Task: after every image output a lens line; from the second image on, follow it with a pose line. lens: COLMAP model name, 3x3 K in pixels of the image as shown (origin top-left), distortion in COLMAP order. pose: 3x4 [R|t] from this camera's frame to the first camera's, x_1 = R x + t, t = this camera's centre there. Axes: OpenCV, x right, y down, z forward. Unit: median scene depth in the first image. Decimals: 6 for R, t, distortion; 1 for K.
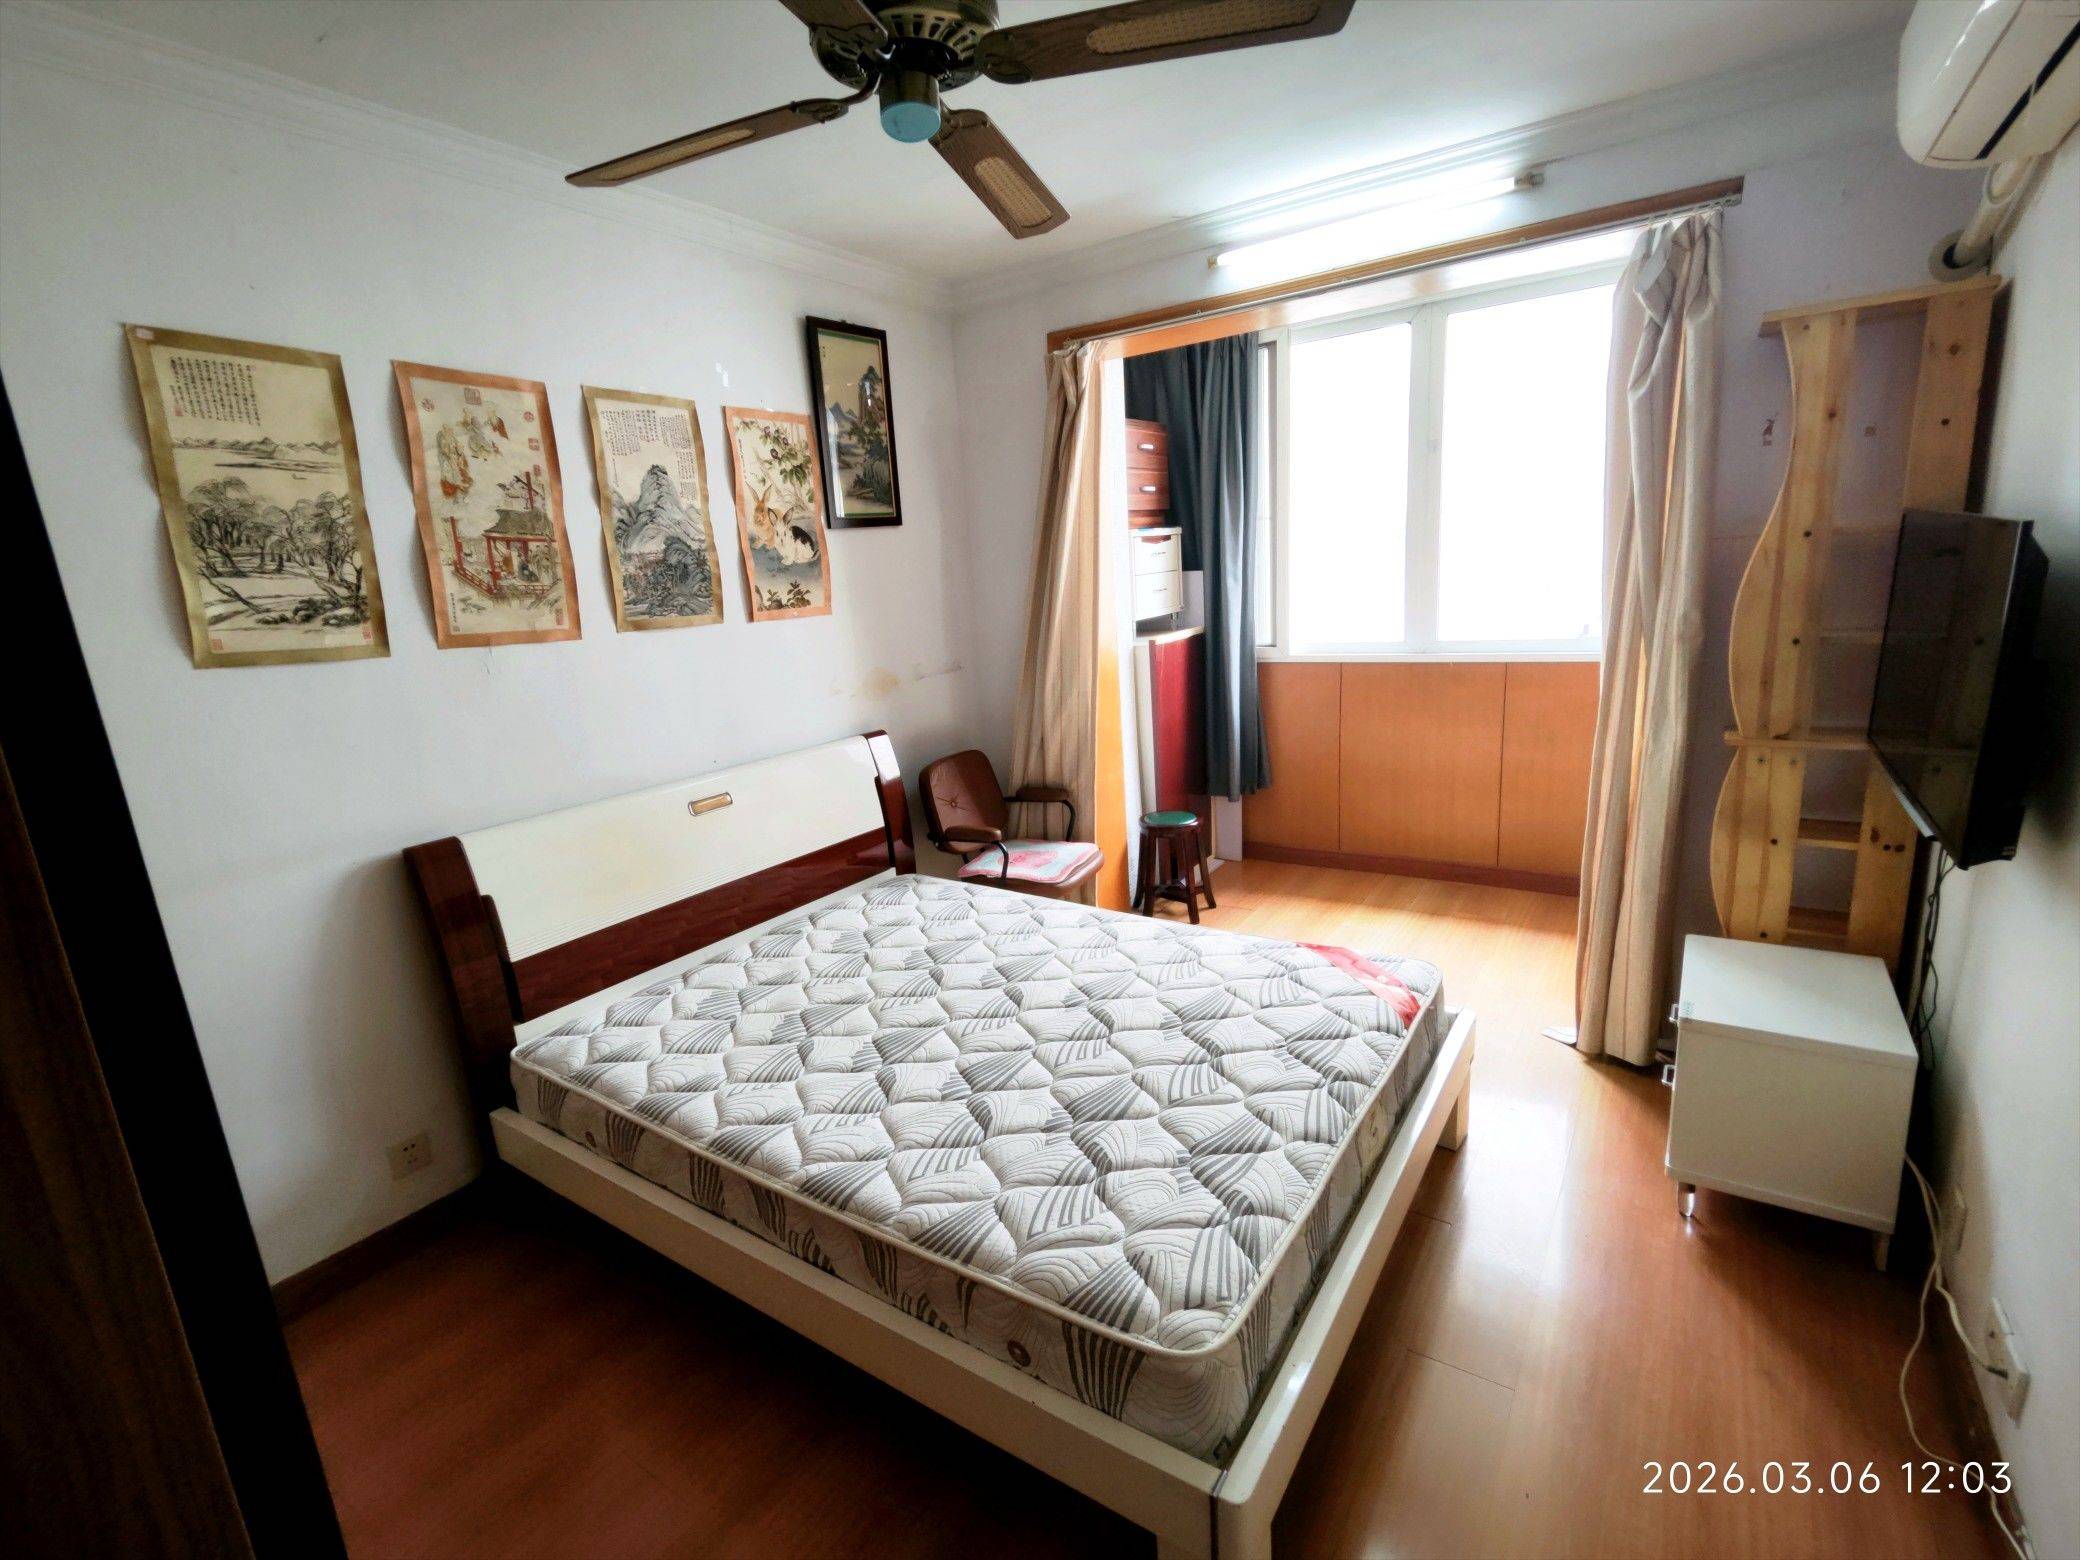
lens RADIAL K [[953.8, 0, 1039.2], [0, 953.8, 779.5], [0, 0, 1]] dist [0.001119, 0.000112]
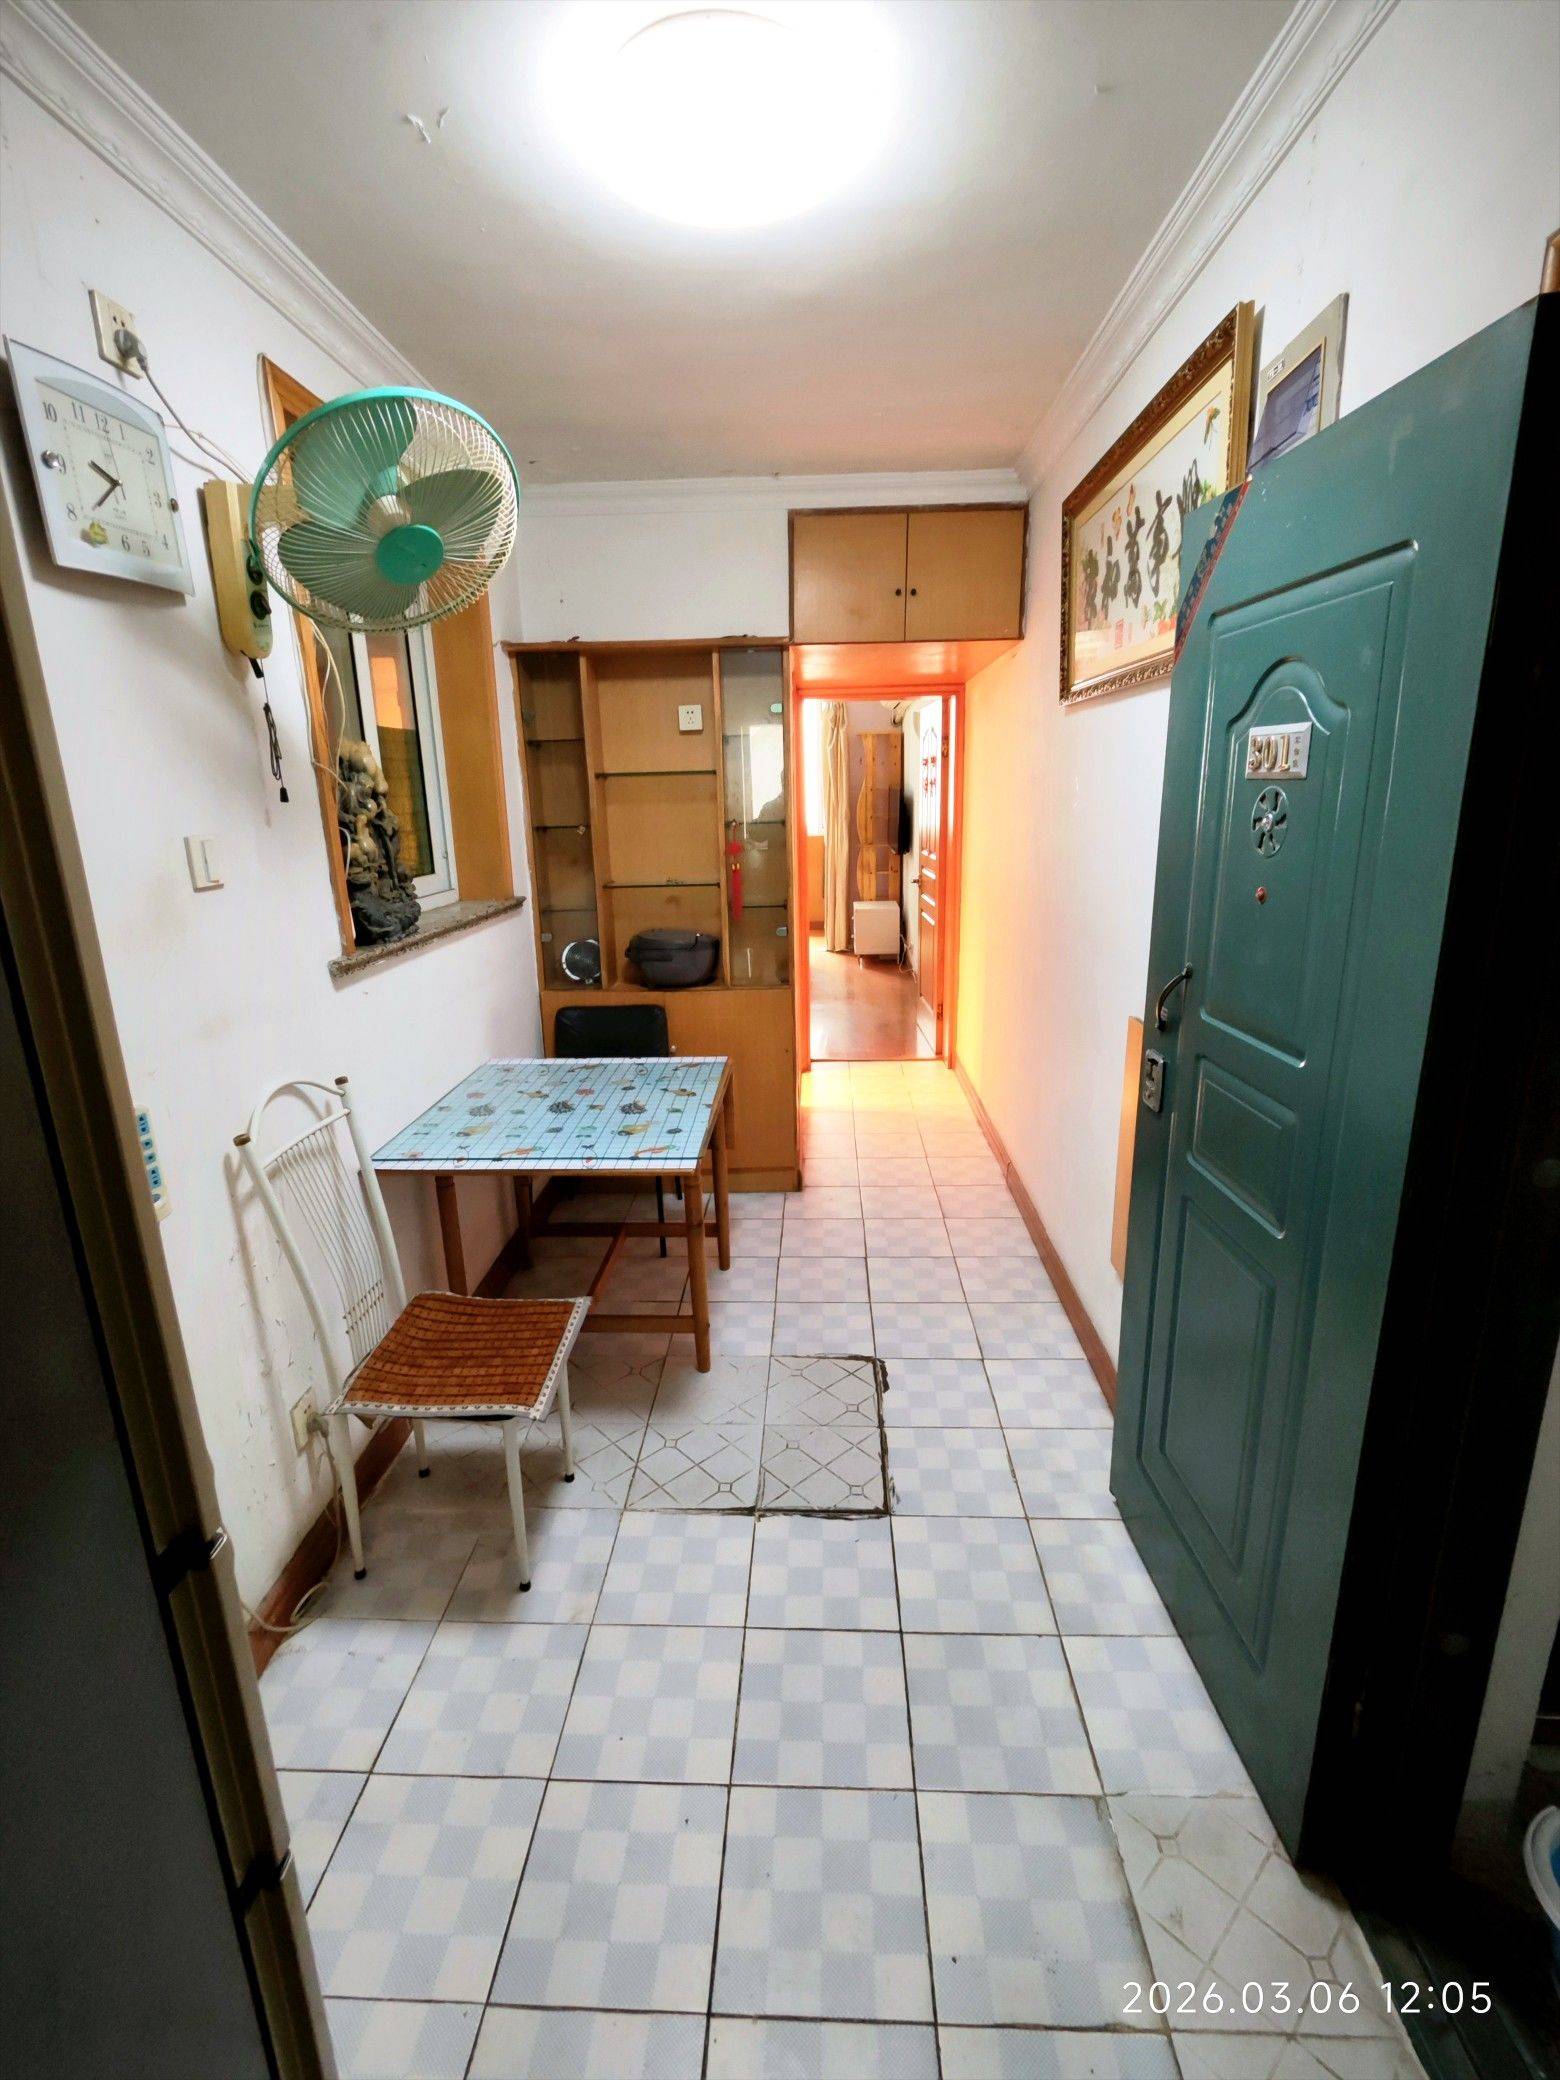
lens RADIAL K [[953.8, 0, 779.8], [0, 953.8, 1039.6], [0, 0, 1]] dist [0.001119, 0.000112]
pose [[0.848372, -0.094775, 0.520847, -1.521954], [0.082726, 0.995492, 0.046395, 0.508292], [-0.522896, 0.003727, 0.852388, -1.971196]]
